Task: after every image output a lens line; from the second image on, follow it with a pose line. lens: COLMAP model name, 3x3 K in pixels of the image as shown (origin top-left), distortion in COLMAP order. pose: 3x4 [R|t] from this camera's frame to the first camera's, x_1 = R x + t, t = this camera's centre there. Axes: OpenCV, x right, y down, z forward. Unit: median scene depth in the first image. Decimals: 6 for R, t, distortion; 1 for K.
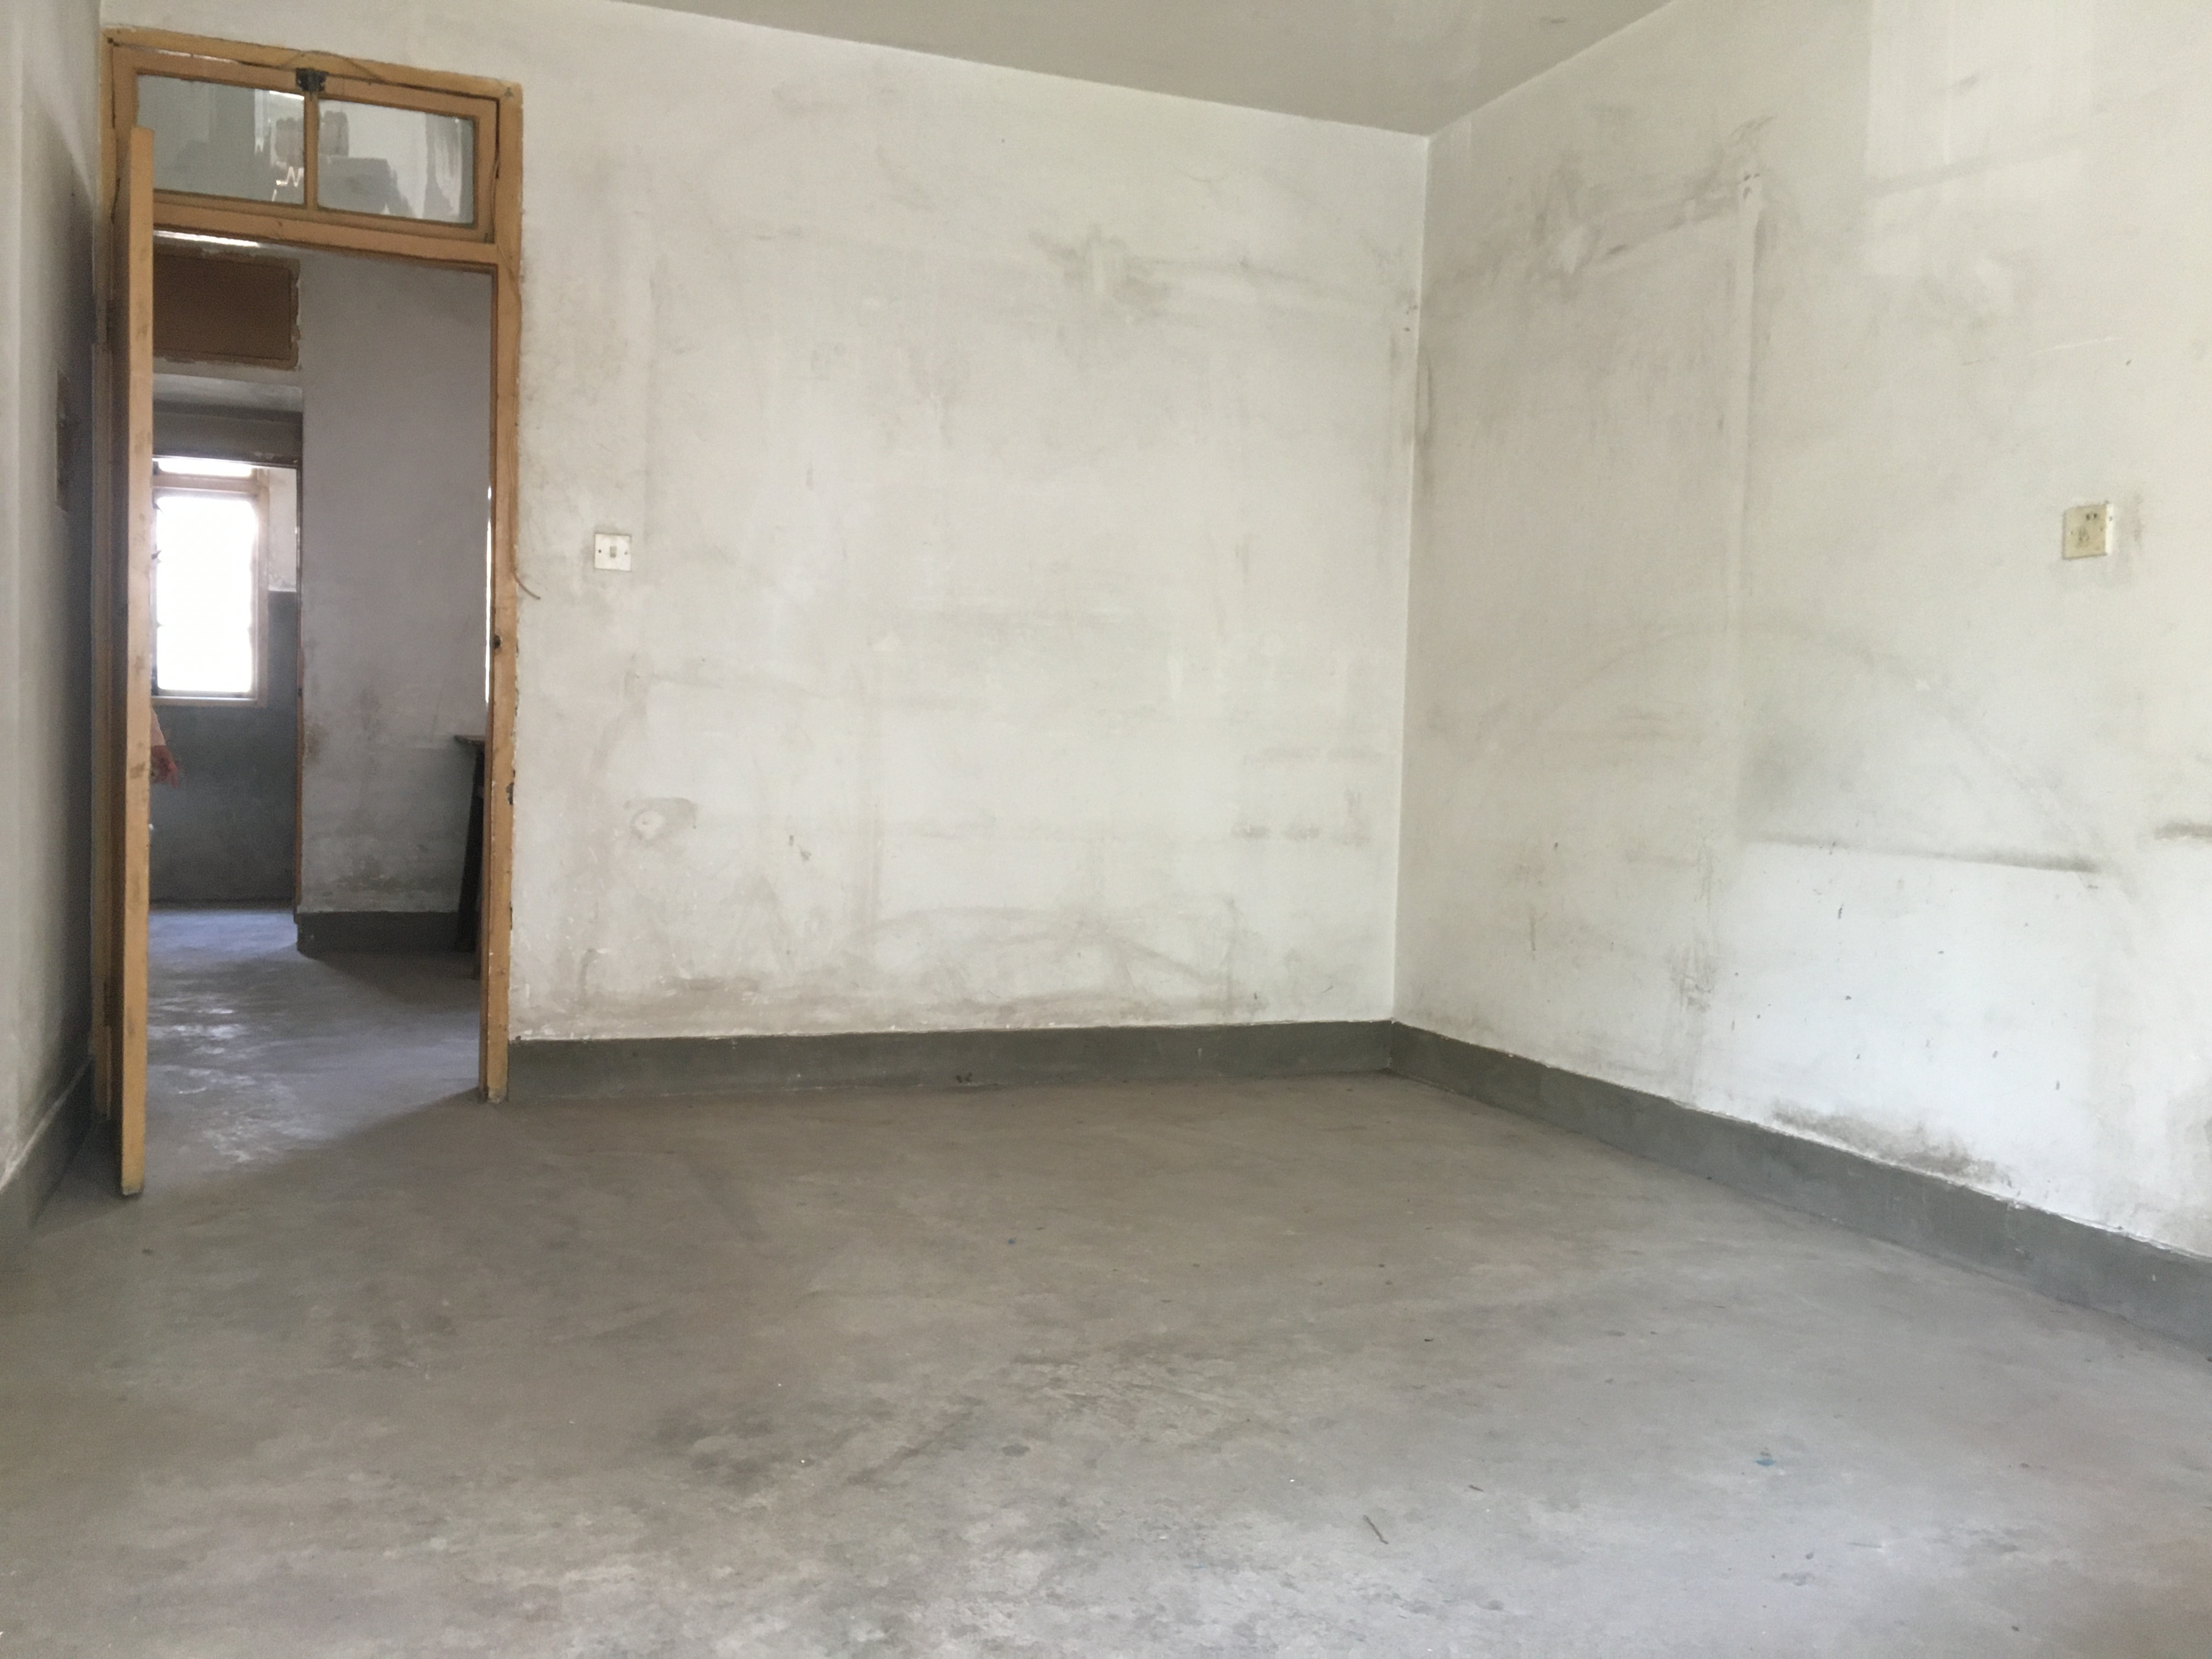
lens RADIAL K [[1882.0, 0, 1089.1], [0, 1882.0, 825.9], [0, 0, 1]] dist [0.048745, -0.006950]
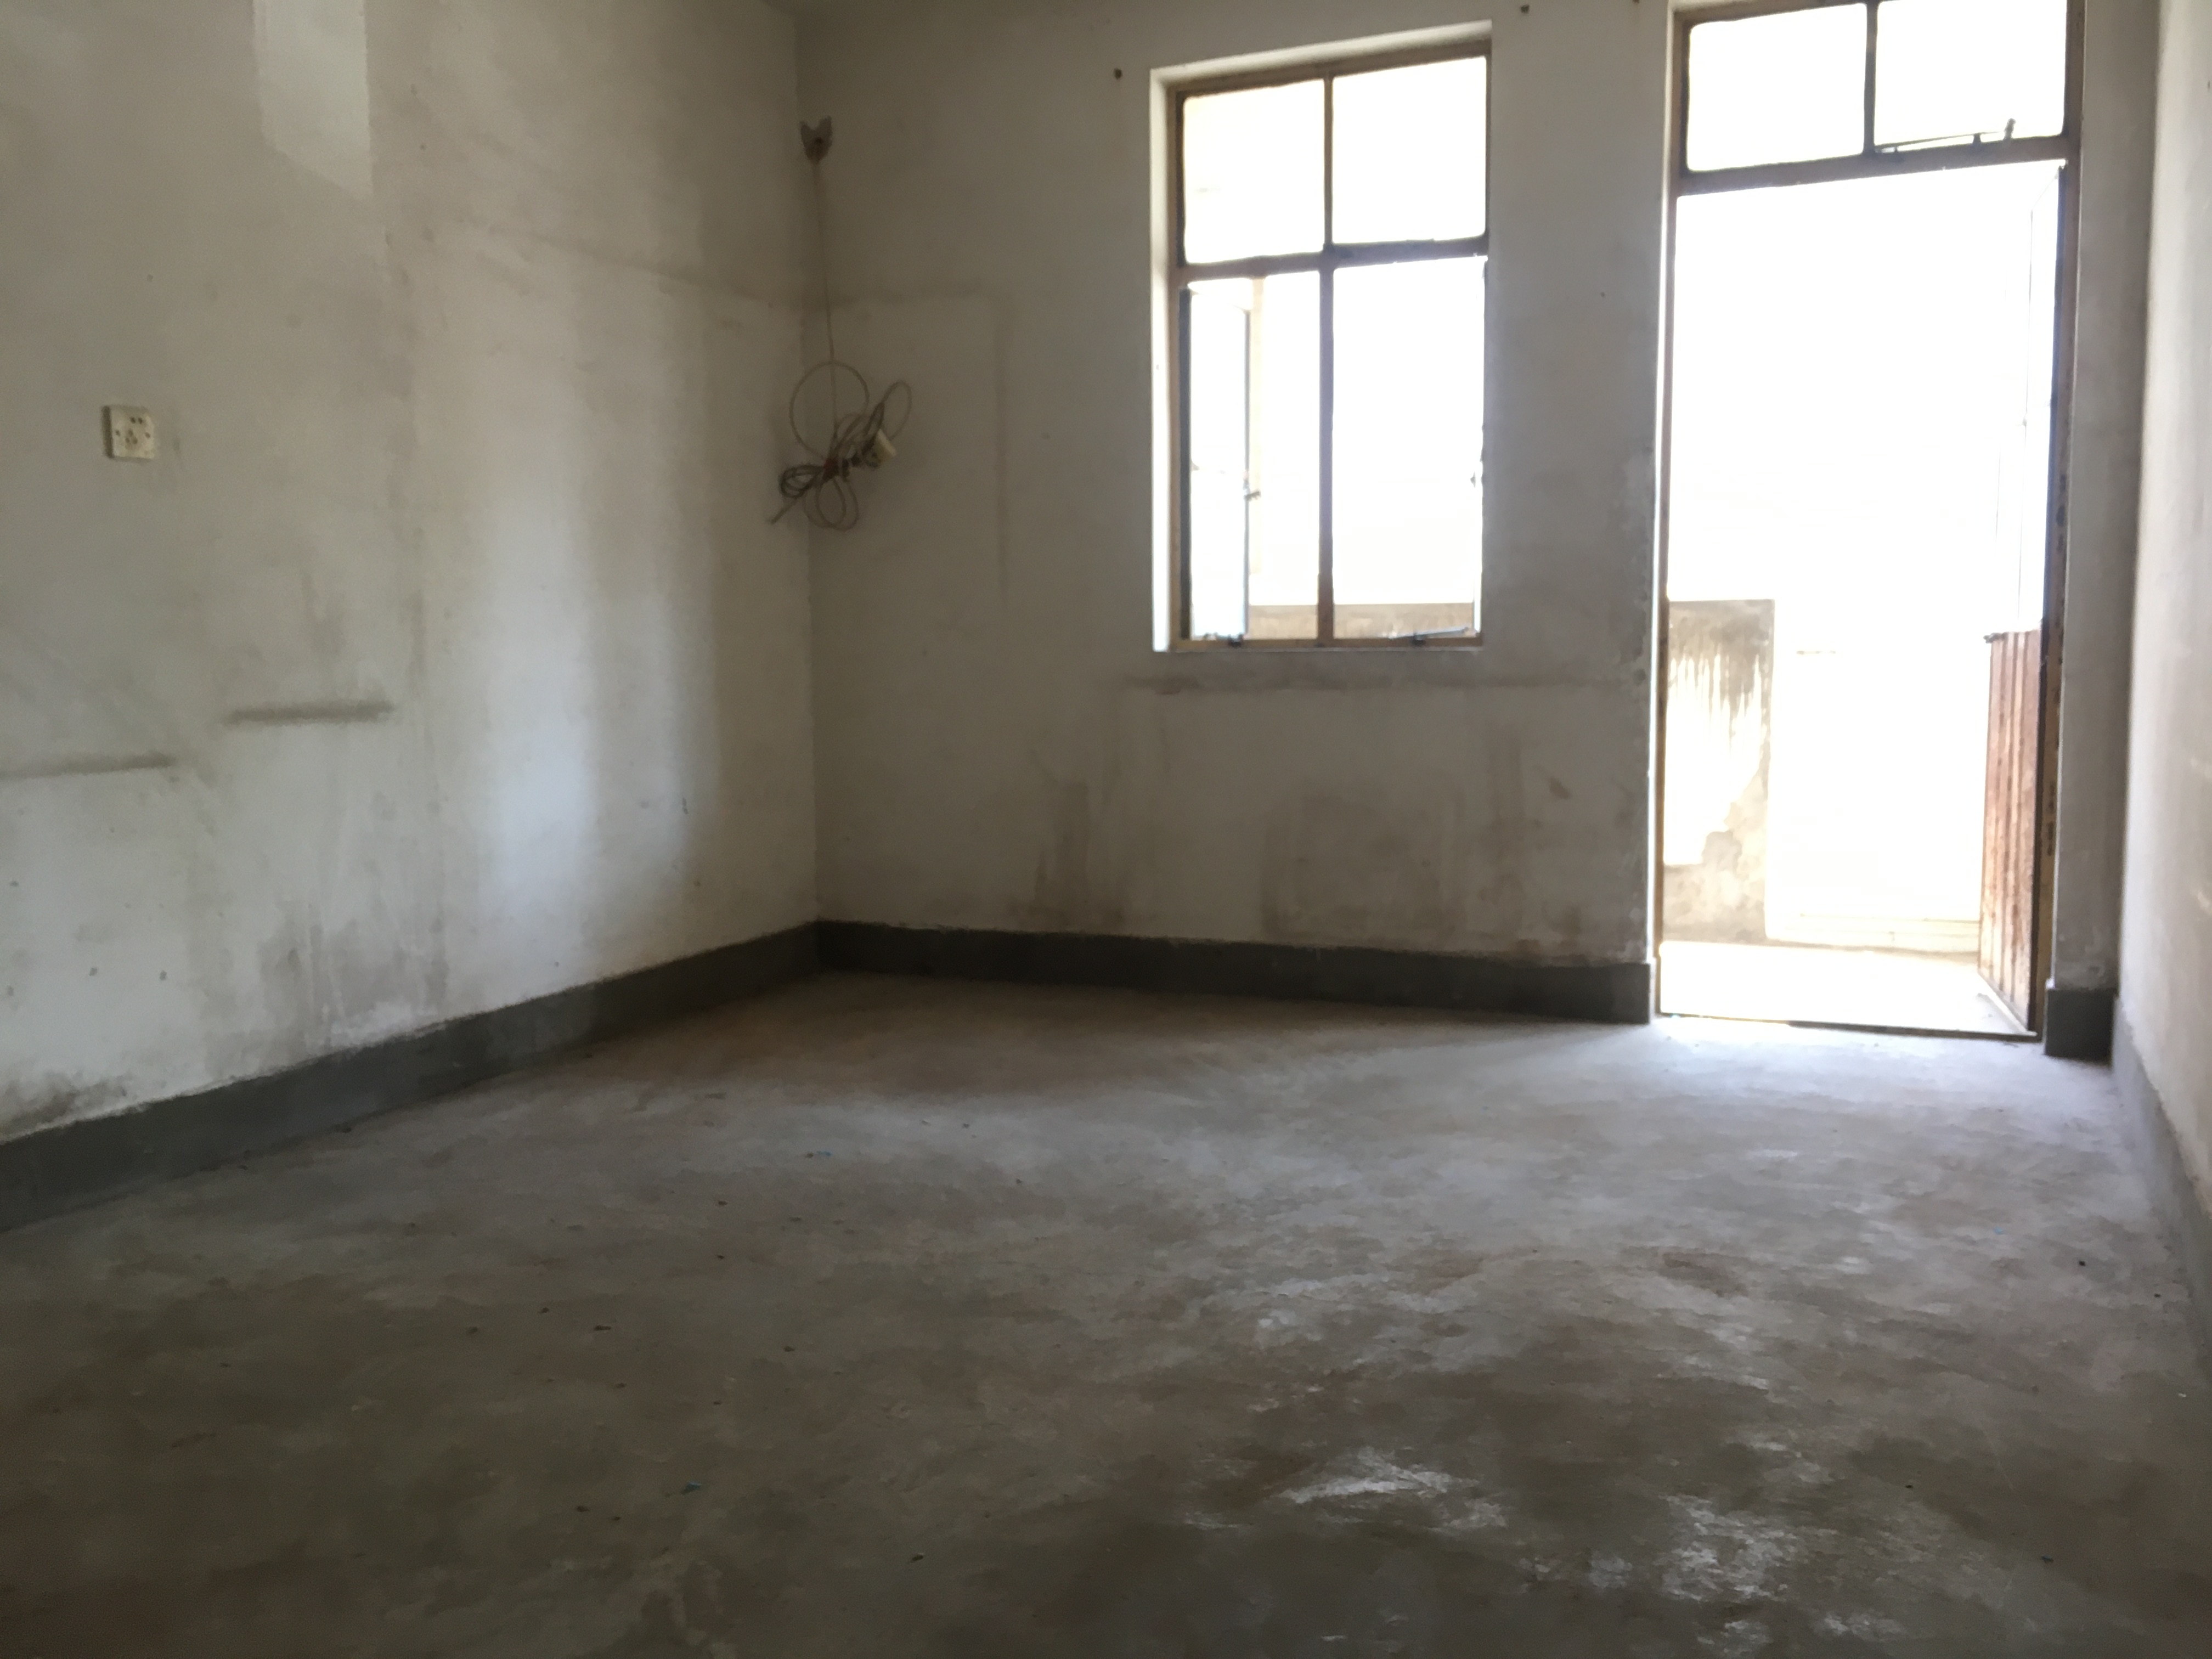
lens RADIAL K [[1918.3, 0, 1106.0], [0, 1918.3, 829.5], [0, 0, 1]] dist [0.058524, 0.001012]
pose [[-0.709884, -0.093052, 0.698145, -0.582851], [0.022697, 0.987697, 0.154723, -0.093697], [-0.703953, 0.125681, -0.699039, 1.367896]]
